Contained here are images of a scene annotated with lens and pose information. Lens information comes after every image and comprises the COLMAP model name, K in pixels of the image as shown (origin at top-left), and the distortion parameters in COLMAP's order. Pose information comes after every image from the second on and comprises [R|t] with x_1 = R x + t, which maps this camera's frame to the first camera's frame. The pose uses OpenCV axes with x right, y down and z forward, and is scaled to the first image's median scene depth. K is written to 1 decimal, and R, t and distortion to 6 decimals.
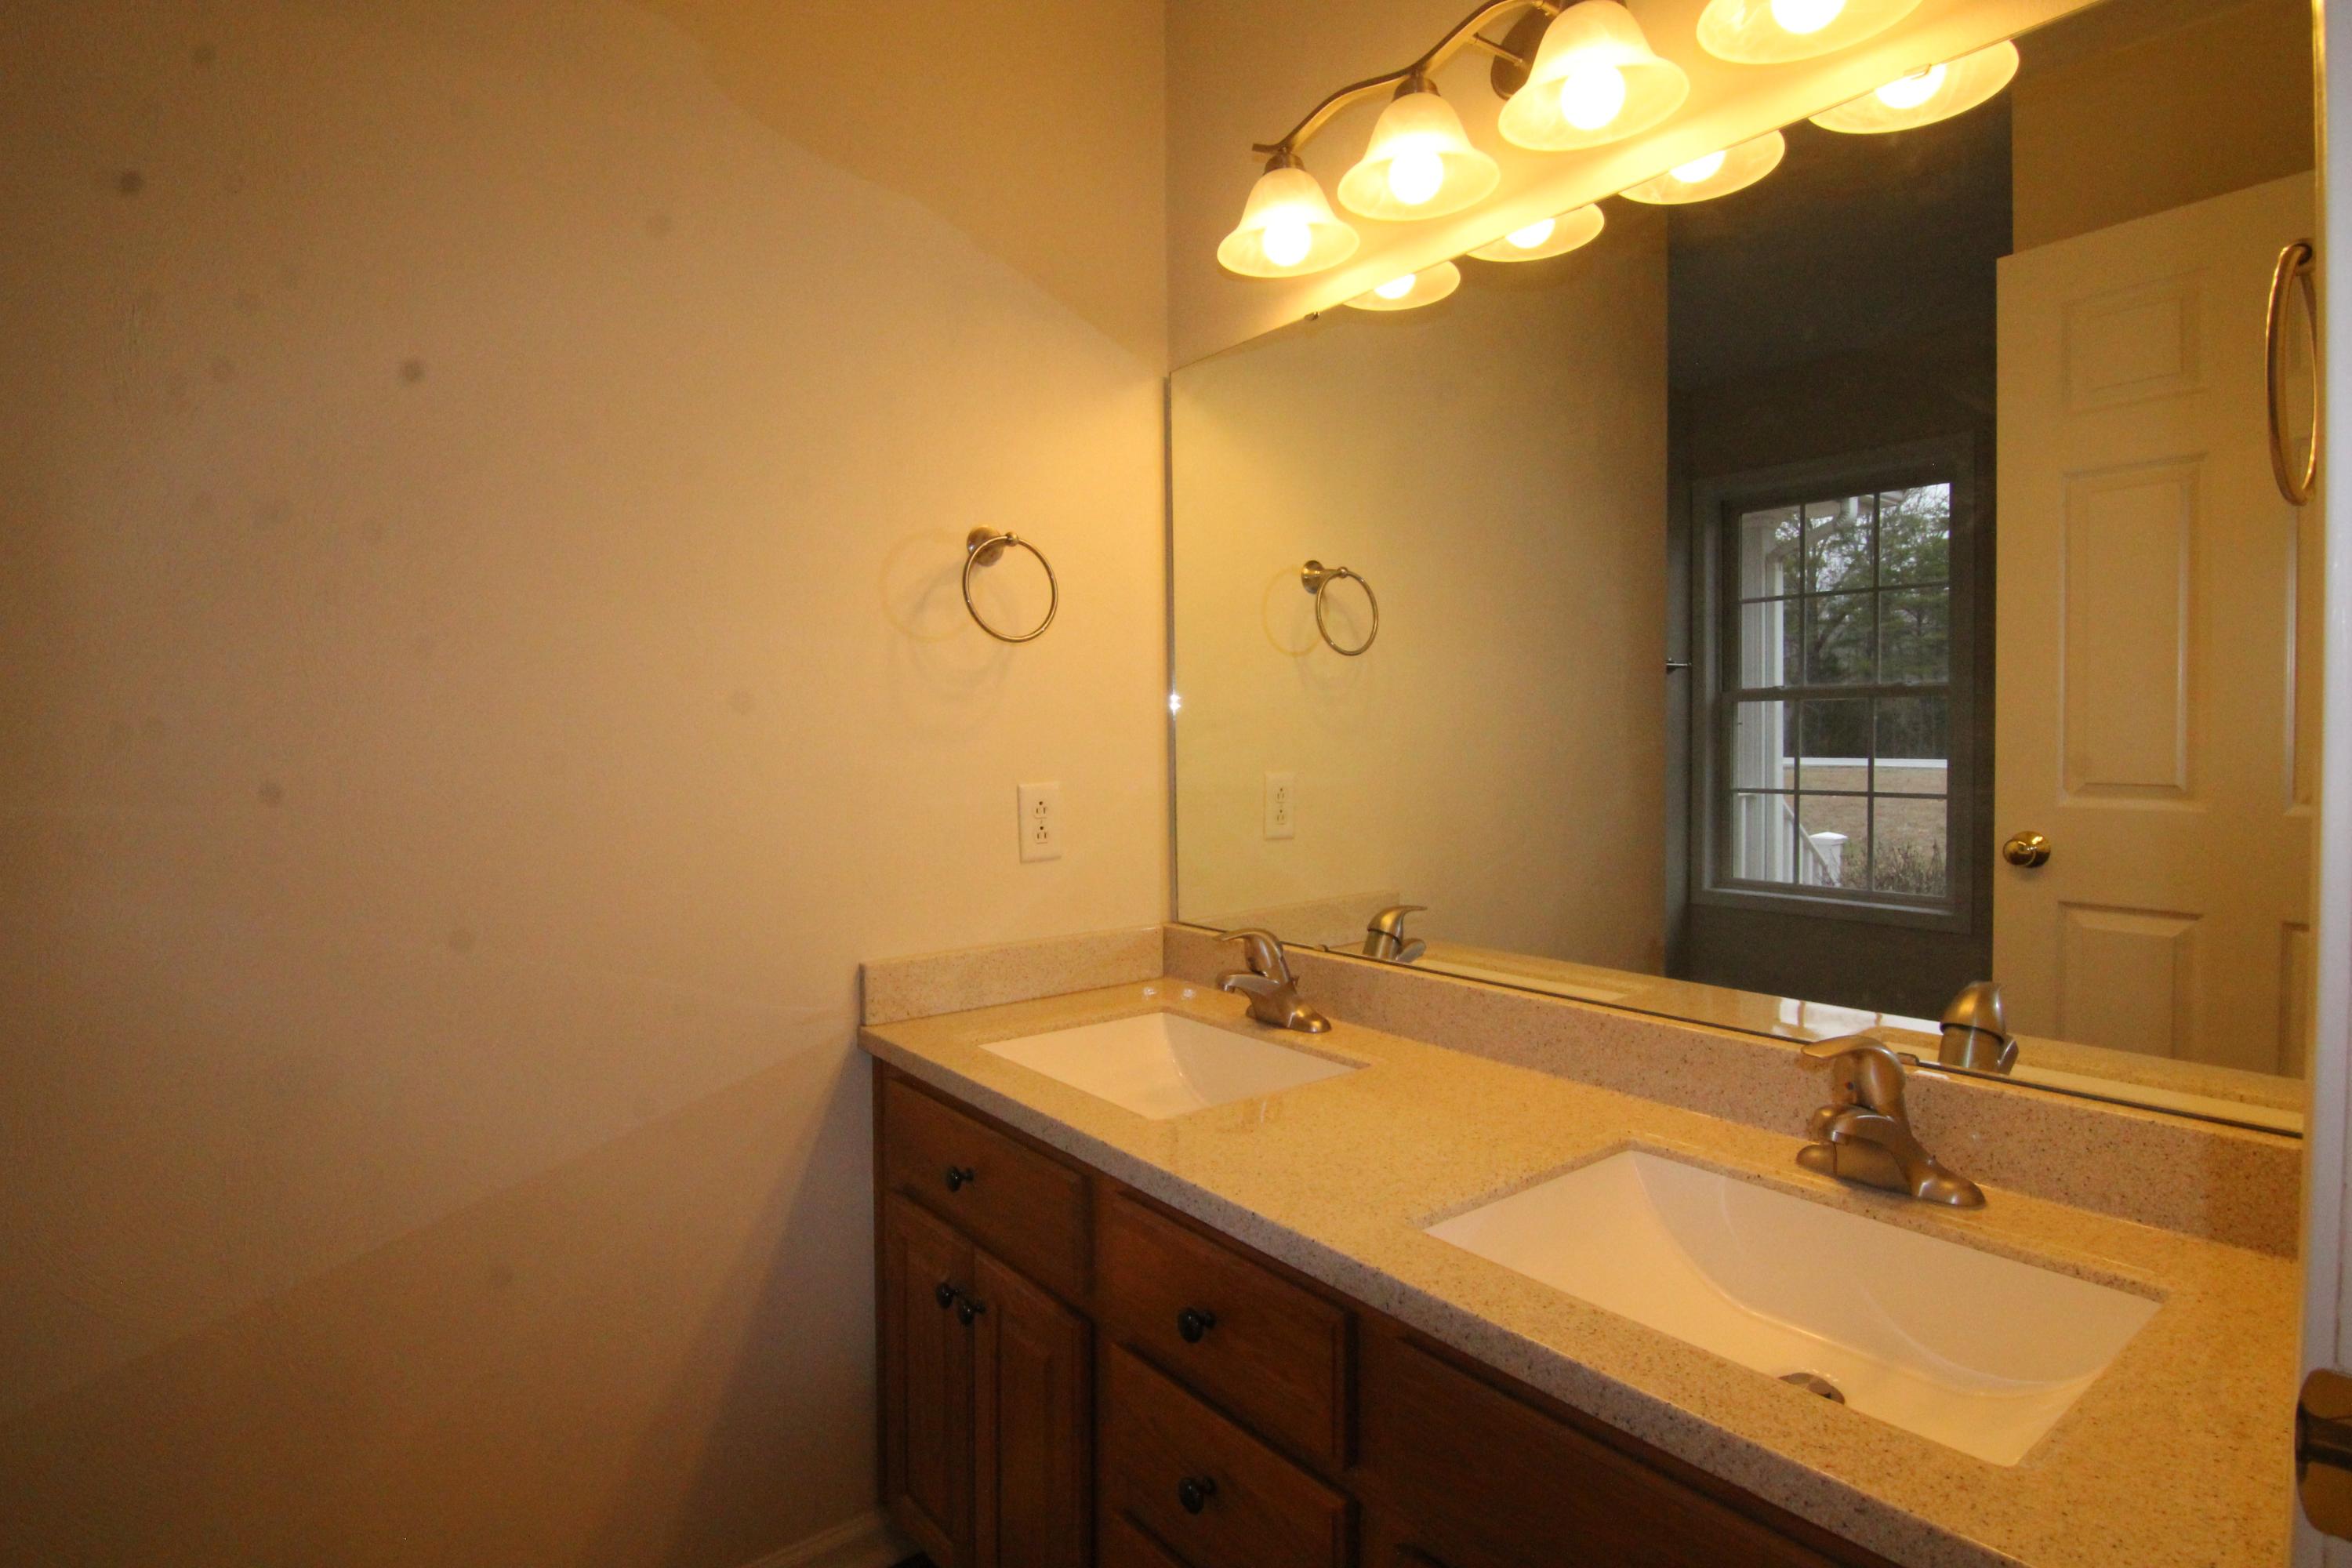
lens RADIAL K [[1187.1, 0, 1174.0], [0, 1187.1, 770.3], [0, 0, 1]] dist [-0.000199, -0.008977]
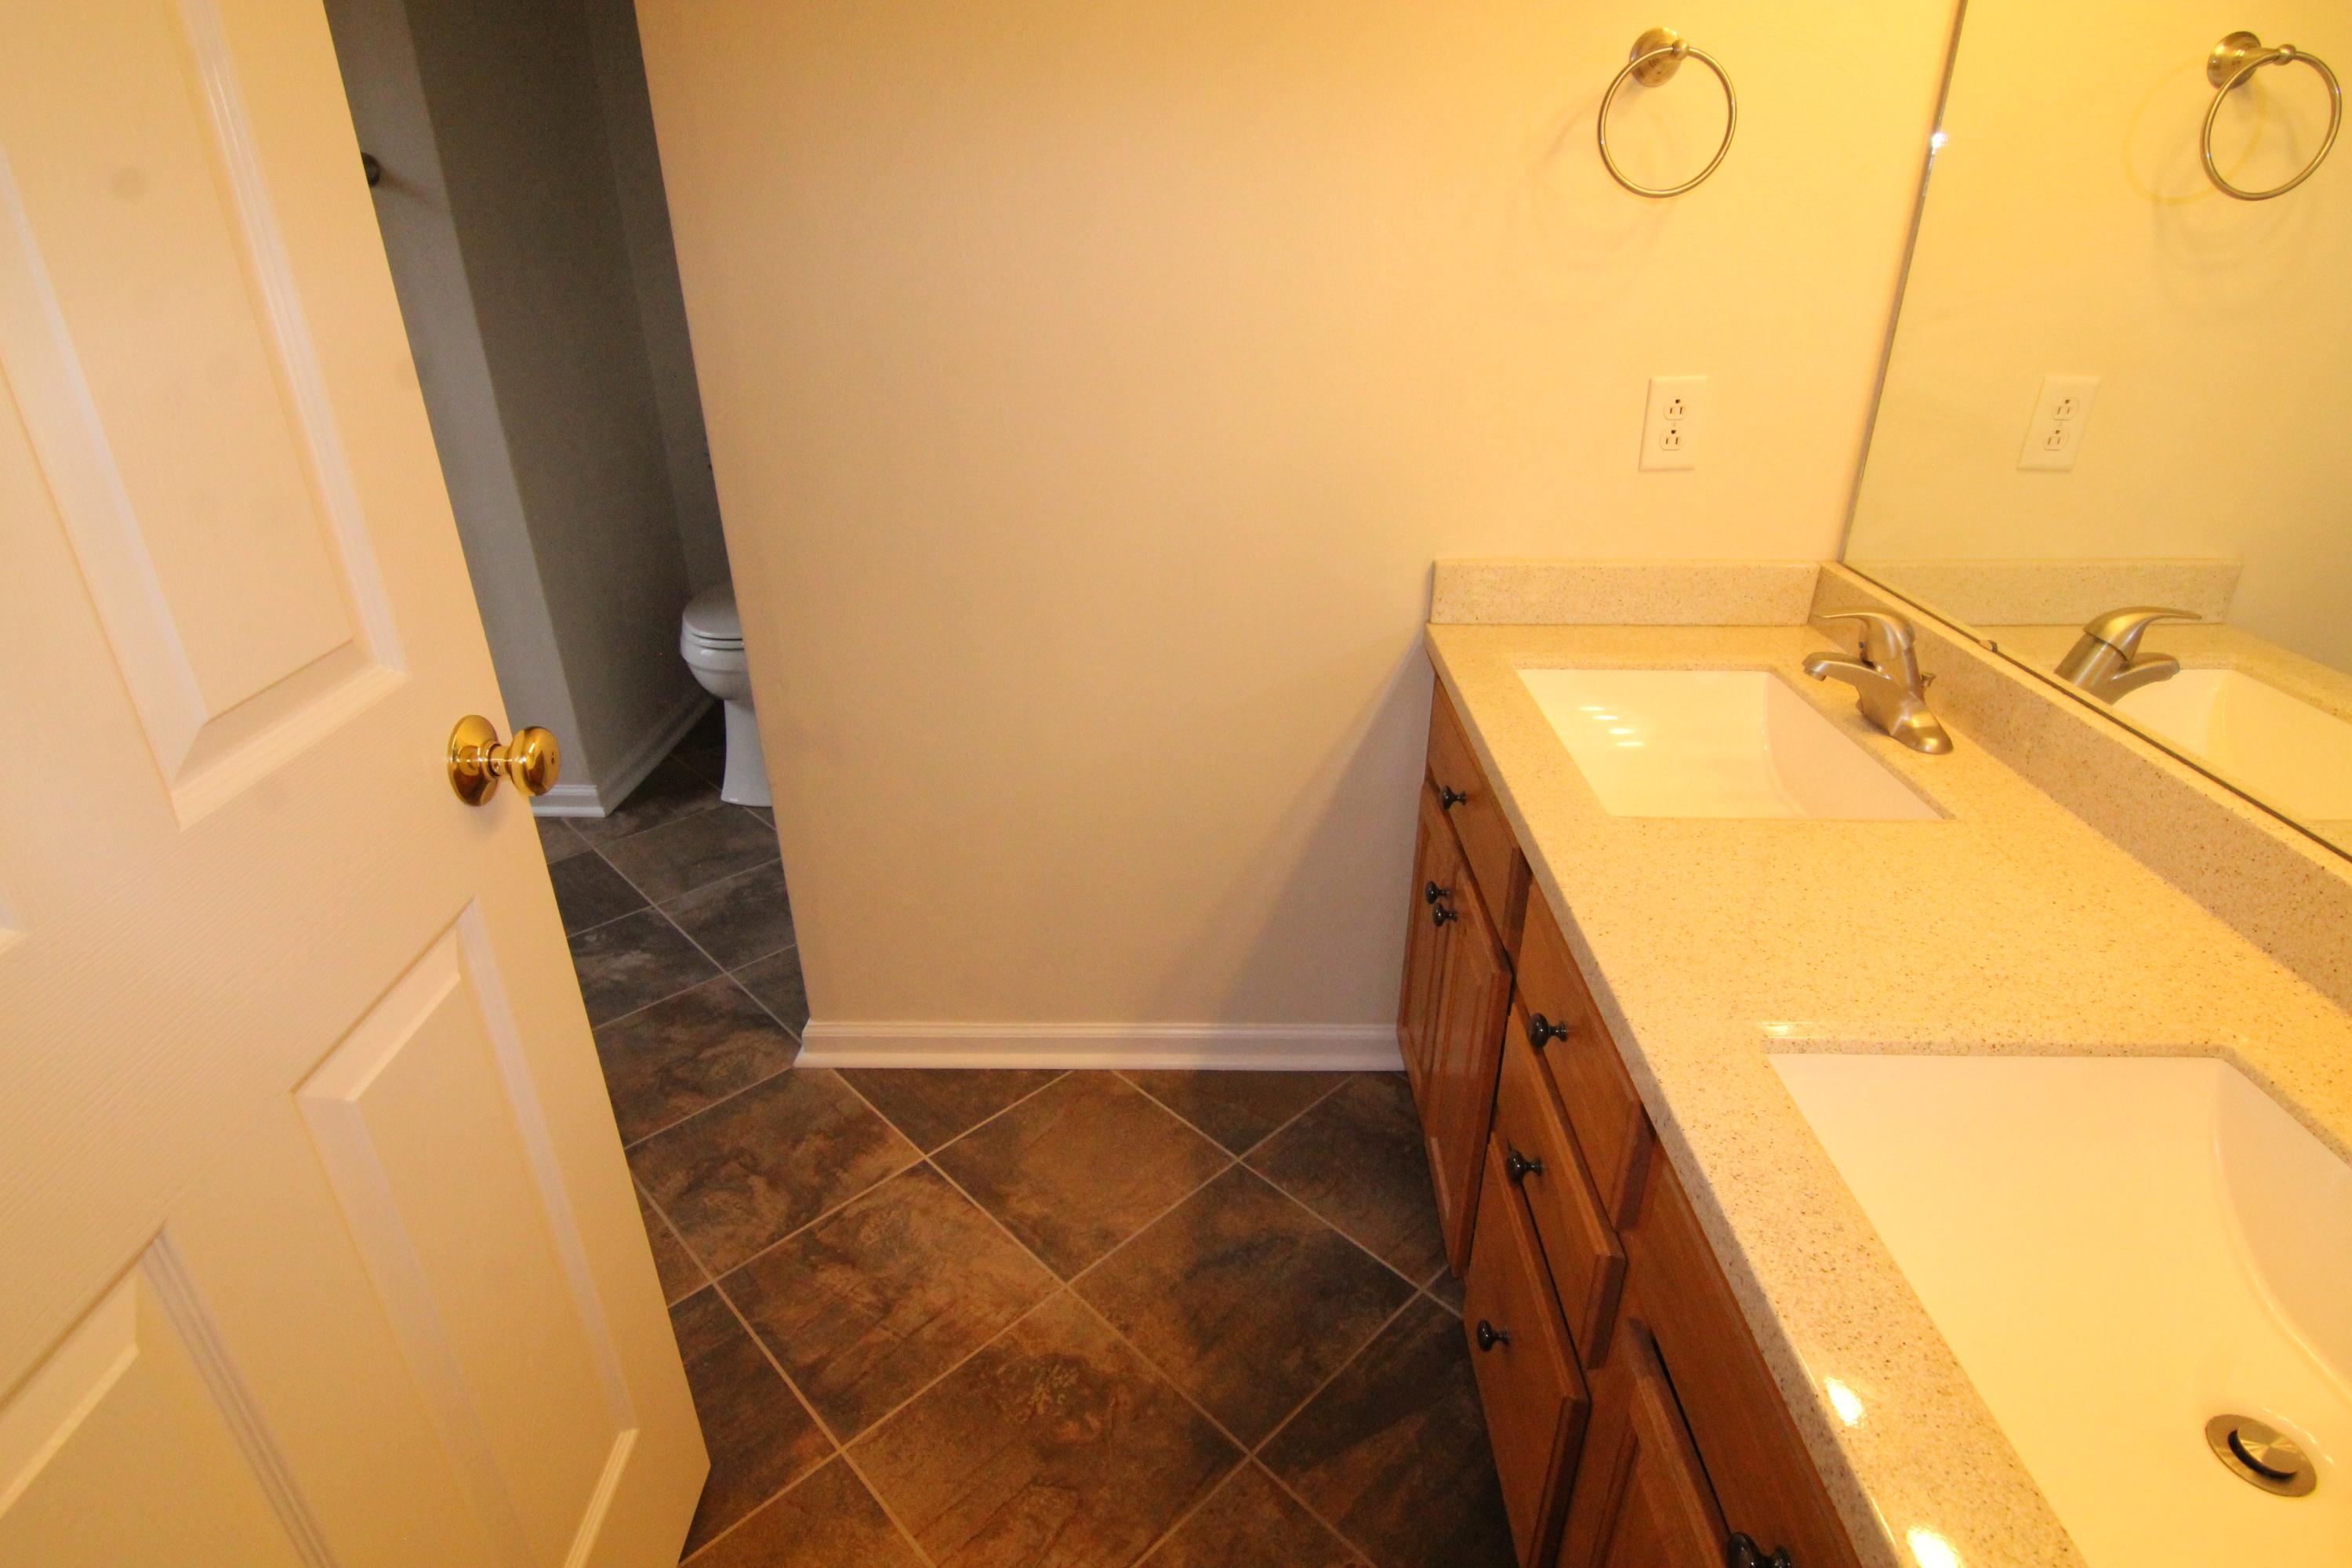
lens RADIAL K [[1187.1, 0, 1185.7], [0, 1187.1, 779.3], [0, 0, 1]] dist [-0.000199, -0.008977]
pose [[0.786324, 0.278797, -0.551331, 0.166115], [-0.028267, 0.907691, 0.418686, -0.078158], [0.617167, -0.313638, 0.721620, 0.107998]]
